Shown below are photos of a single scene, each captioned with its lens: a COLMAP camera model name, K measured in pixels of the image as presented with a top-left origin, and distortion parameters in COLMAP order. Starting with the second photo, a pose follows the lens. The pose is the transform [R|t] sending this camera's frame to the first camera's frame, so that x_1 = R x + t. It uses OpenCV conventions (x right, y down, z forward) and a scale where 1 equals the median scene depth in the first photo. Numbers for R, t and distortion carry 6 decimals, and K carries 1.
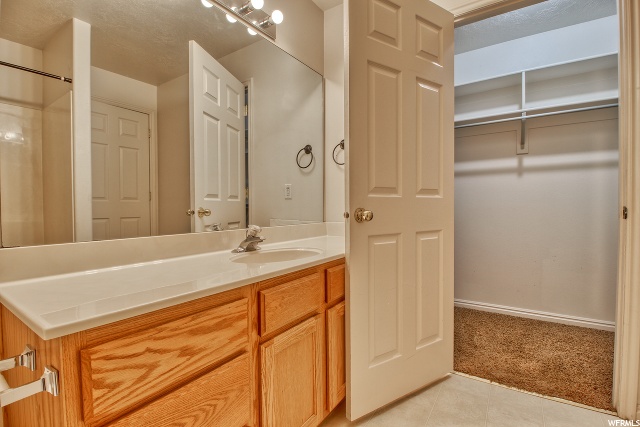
lens RADIAL K [[298.7, 0, 320.0], [0, 298.7, 213.5], [0, 0, 1]] dist [0.002415, -0.013964]
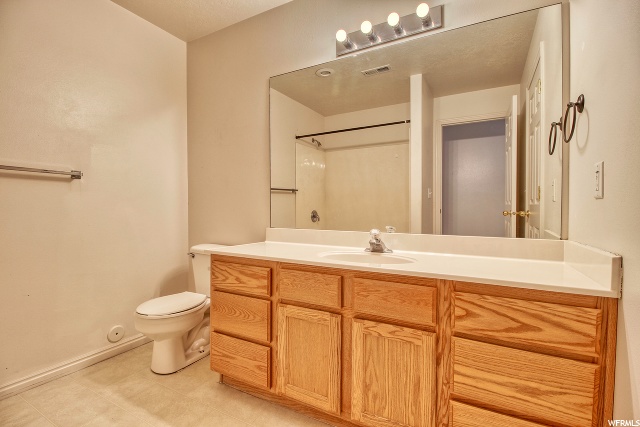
lens RADIAL K [[298.7, 0, 320.0], [0, 298.7, 213.5], [0, 0, 1]] dist [0.002415, -0.013964]
pose [[0.083040, 0.027350, -0.996171, 1.583047], [-0.021661, 0.999437, 0.025634, -0.080738], [0.996311, 0.019450, 0.083586, 1.258834]]
